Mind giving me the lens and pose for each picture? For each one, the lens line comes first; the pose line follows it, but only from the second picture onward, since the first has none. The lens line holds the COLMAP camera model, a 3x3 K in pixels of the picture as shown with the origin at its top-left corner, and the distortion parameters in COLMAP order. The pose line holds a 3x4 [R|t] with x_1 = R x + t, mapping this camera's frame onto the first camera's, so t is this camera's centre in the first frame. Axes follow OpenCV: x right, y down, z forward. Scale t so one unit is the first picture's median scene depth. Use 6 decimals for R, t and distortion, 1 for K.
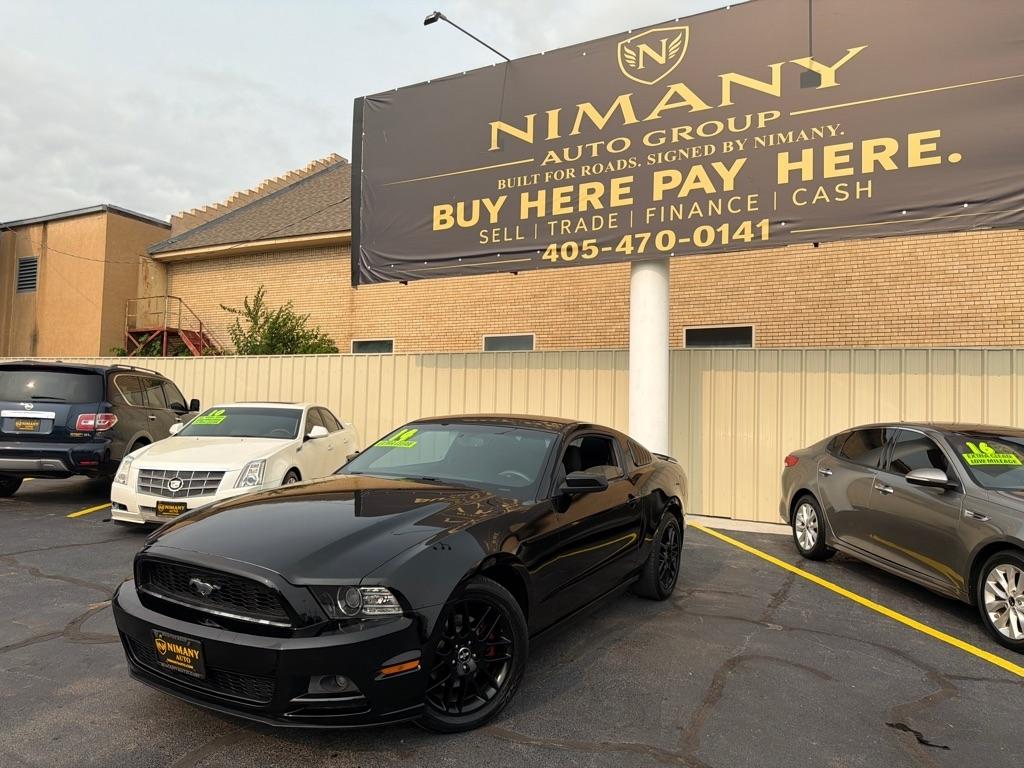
lens RADIAL K [[705.6, 0, 523.5], [0, 705.6, 405.6], [0, 0, 1]] dist [0.060068, -0.092175]
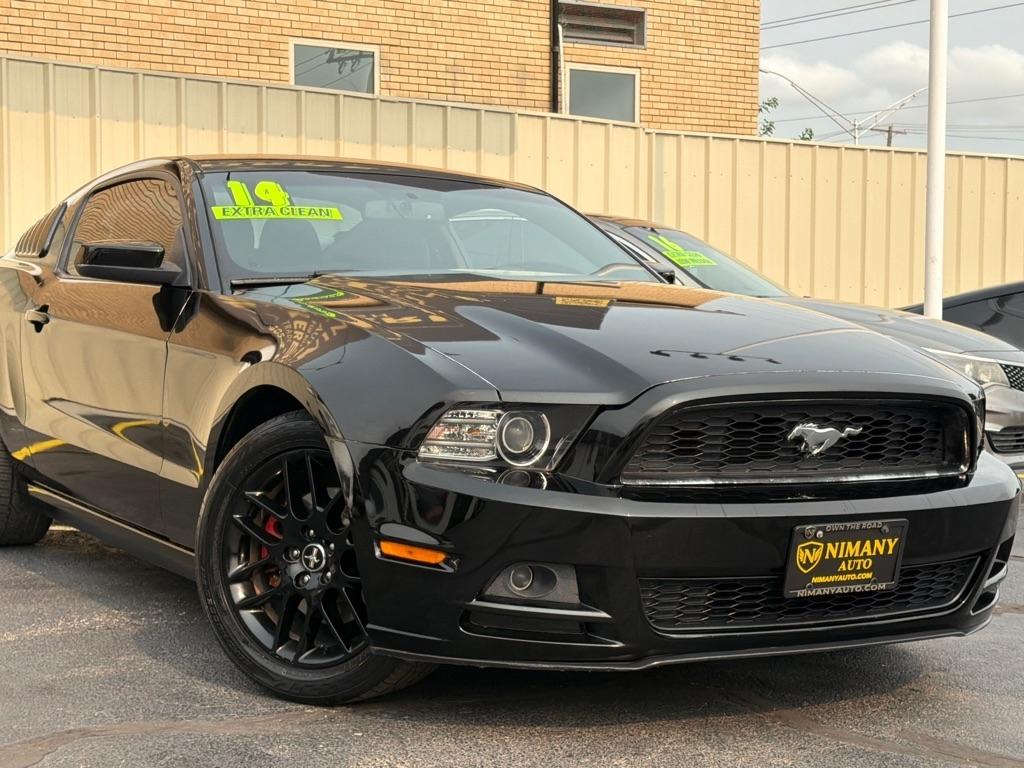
lens RADIAL K [[1729.0, 0, 512.0], [0, 1729.0, 384.0], [0, 0, 1]] dist [0.116006, -0.083368]
pose [[0.524123, -0.058638, 0.849622, -0.524334], [-0.017964, 0.996644, 0.079867, 0.037588], [-0.851453, -0.057123, 0.521310, 0.169296]]
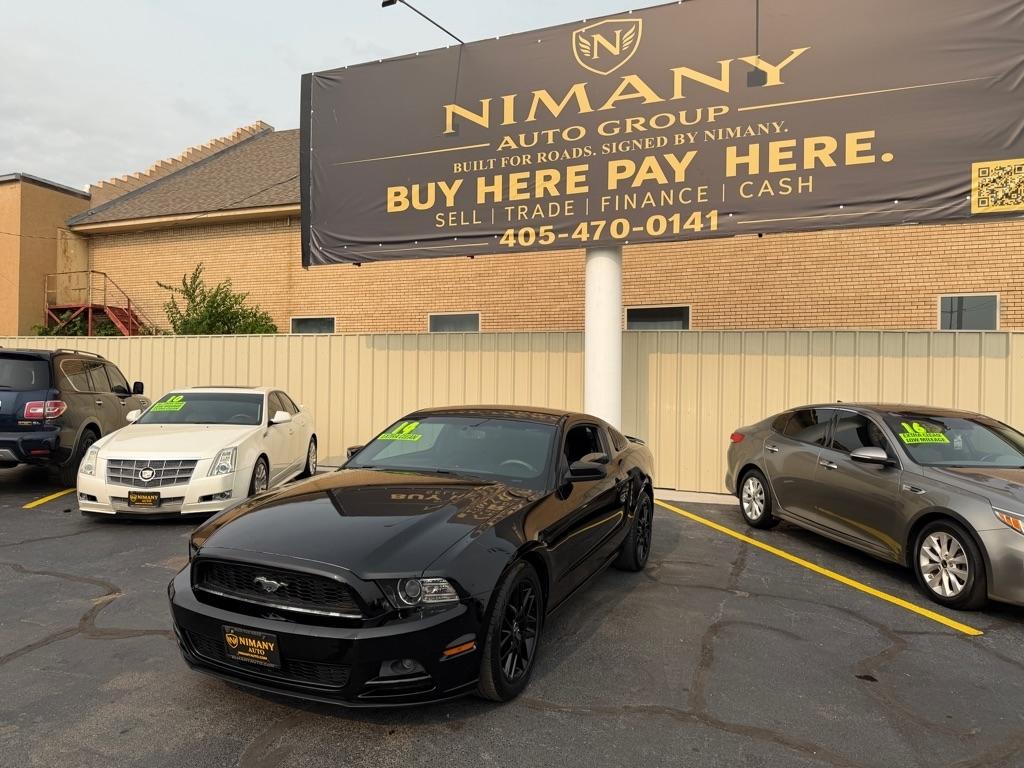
lens RADIAL K [[702.0, 0, 520.0], [0, 702.0, 405.1], [0, 0, 1]] dist [0.092256, -0.155702]
pose [[0.994542, -0.012843, 0.103548, -0.057695], [0.008568, 0.999097, 0.041623, -0.017880], [-0.103989, -0.040509, 0.993753, -0.029037]]
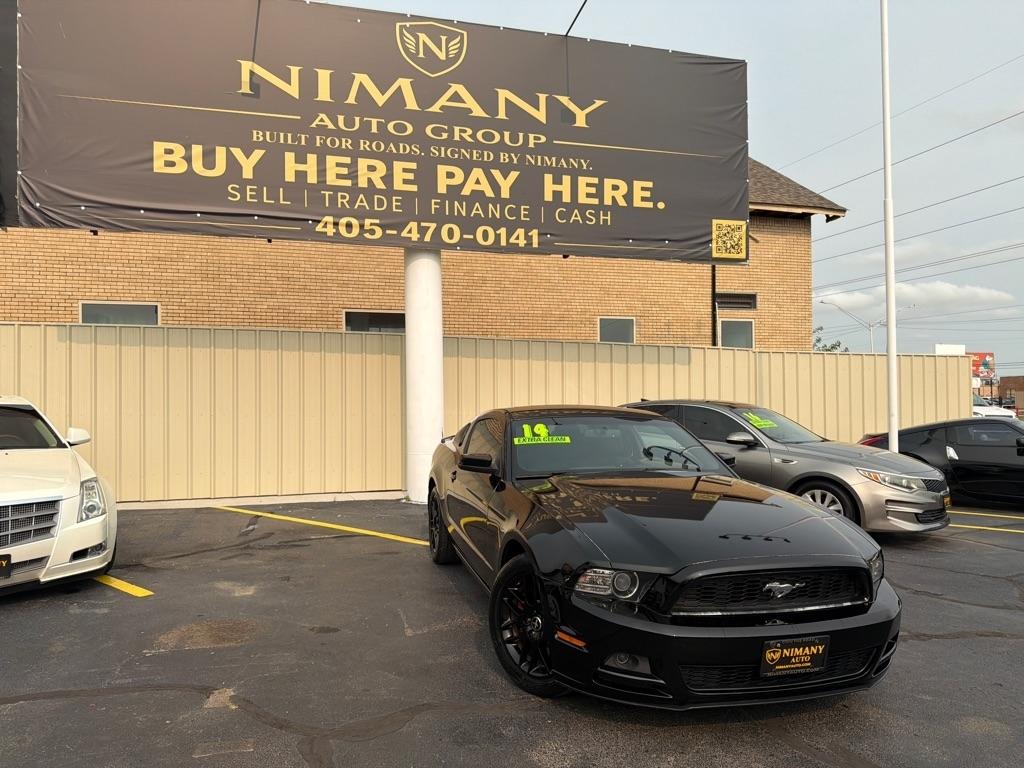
lens RADIAL K [[701.9, 0, 509.5], [0, 701.9, 399.8], [0, 0, 1]] dist [0.148223, -0.282006]
pose [[0.737029, -0.021496, 0.675520, -0.453985], [0.003592, 0.999605, 0.027889, -0.015141], [-0.675852, -0.018129, 0.736814, 0.163079]]
